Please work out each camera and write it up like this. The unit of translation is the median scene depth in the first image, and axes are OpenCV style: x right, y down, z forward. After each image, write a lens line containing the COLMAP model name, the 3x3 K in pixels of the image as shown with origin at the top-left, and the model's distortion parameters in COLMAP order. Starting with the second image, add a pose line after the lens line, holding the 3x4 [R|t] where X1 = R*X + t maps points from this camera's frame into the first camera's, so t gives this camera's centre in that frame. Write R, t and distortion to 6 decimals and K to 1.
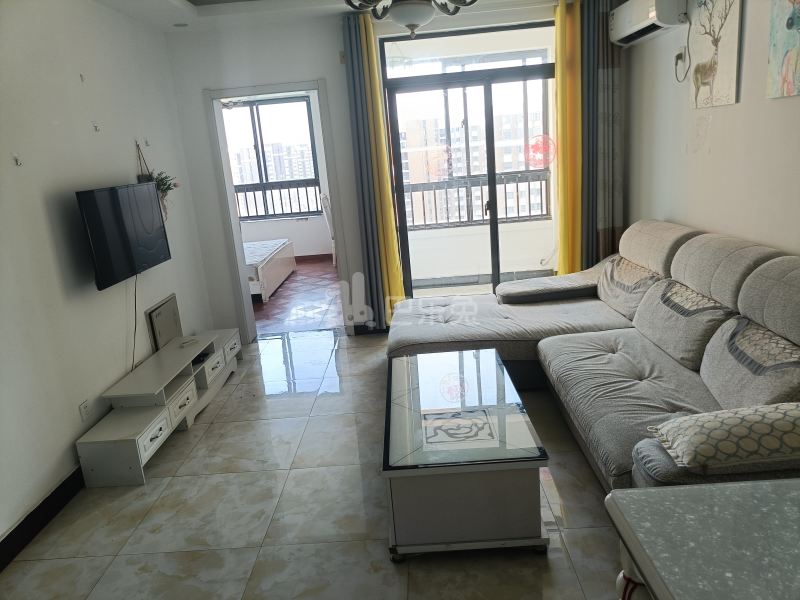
lens RADIAL K [[578.9, 0, 389.9], [0, 578.9, 299.9], [0, 0, 1]] dist [-0.000282, -0.001442]
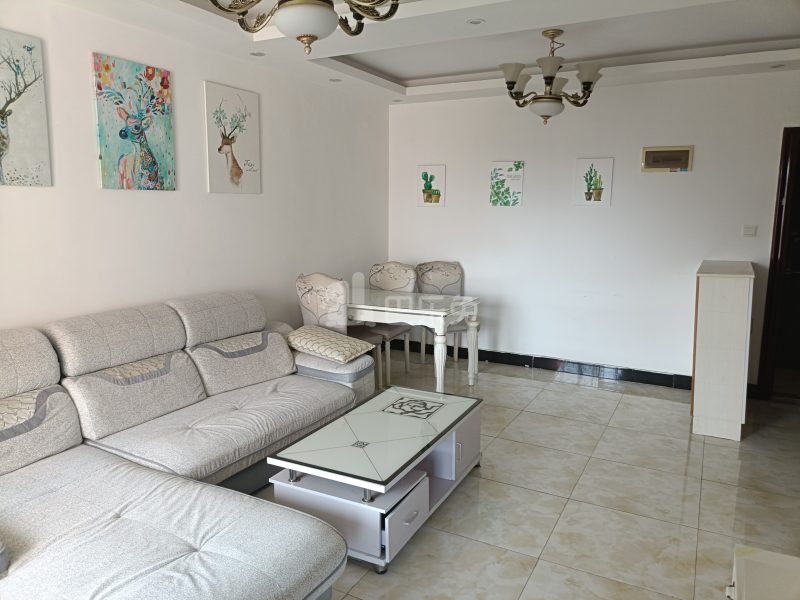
lens RADIAL K [[590.1, 0, 393.7], [0, 590.1, 297.9], [0, 0, 1]] dist [0.025346, -0.023564]
pose [[-0.890211, 0.009834, 0.455442, -0.445494], [0.181559, 0.924591, 0.334913, -0.460748], [-0.417804, 0.380833, -0.824867, 1.930579]]
